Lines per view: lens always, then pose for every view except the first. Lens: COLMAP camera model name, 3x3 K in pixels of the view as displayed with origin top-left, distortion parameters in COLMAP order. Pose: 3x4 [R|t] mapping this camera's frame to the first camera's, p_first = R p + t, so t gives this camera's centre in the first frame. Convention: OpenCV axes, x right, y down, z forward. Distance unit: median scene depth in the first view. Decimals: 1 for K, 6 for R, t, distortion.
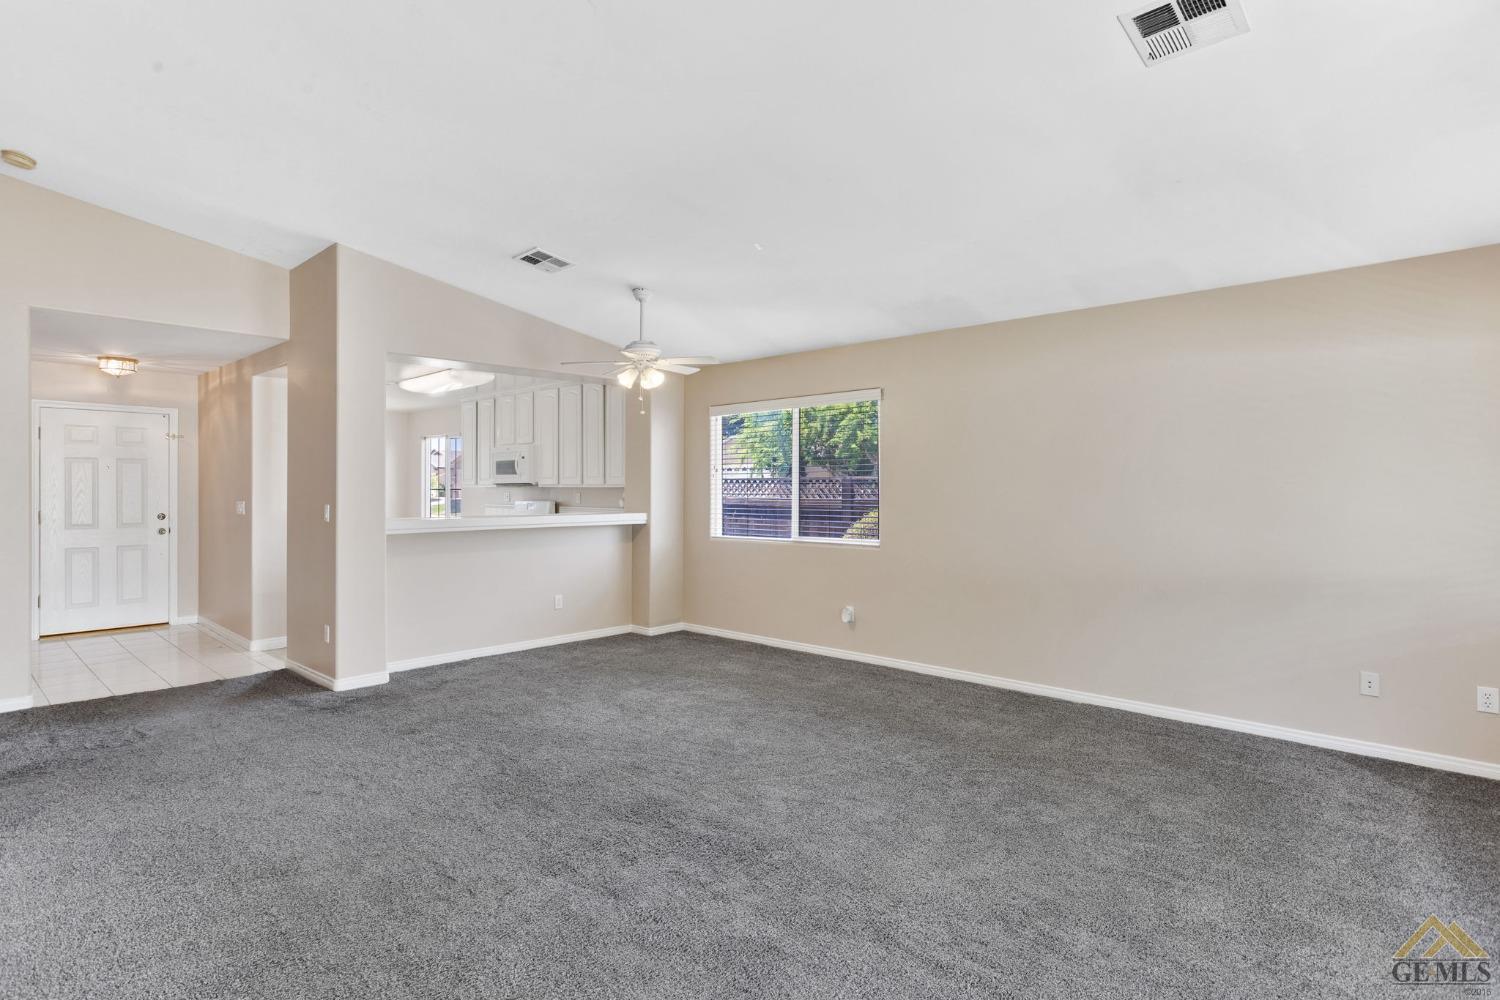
lens RADIAL K [[749.0, 0, 744.6], [0, 749.0, 489.7], [0, 0, 1]] dist [-0.000810, 0.000490]
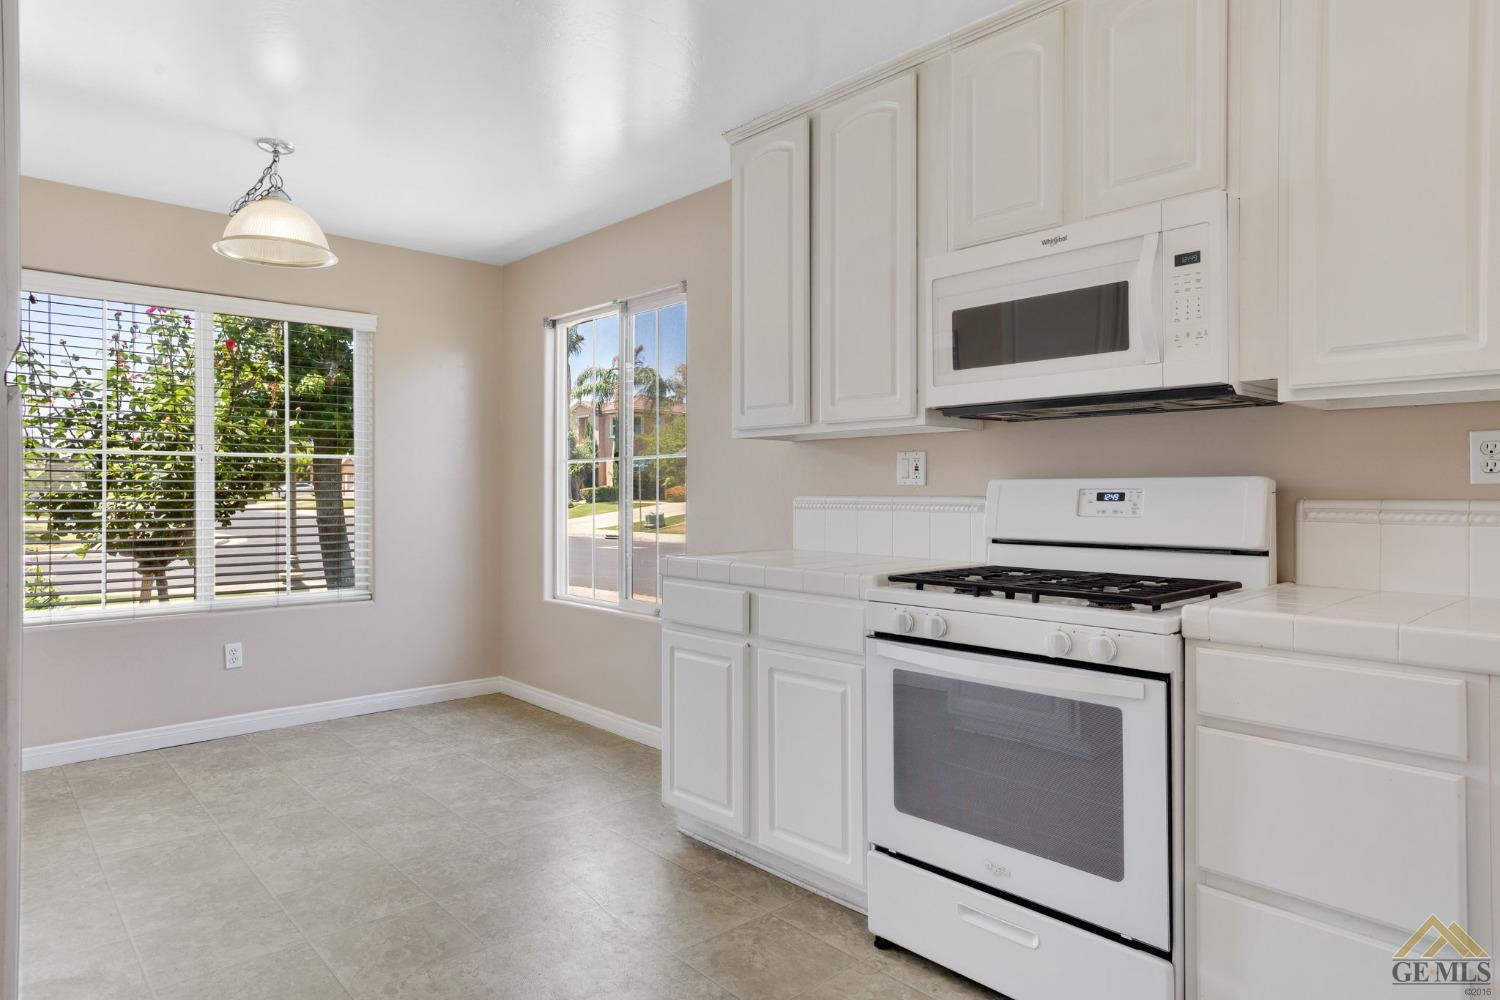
lens RADIAL K [[880.0, 0, 732.6], [0, 880.0, 490.2], [0, 0, 1]] dist [0.000956, 0.003566]
pose [[0.996407, 0.003271, -0.084627, -0.480430], [-0.003395, 0.999993, -0.001324, 0.024761], [0.084622, 0.001607, 0.996412, 0.908536]]
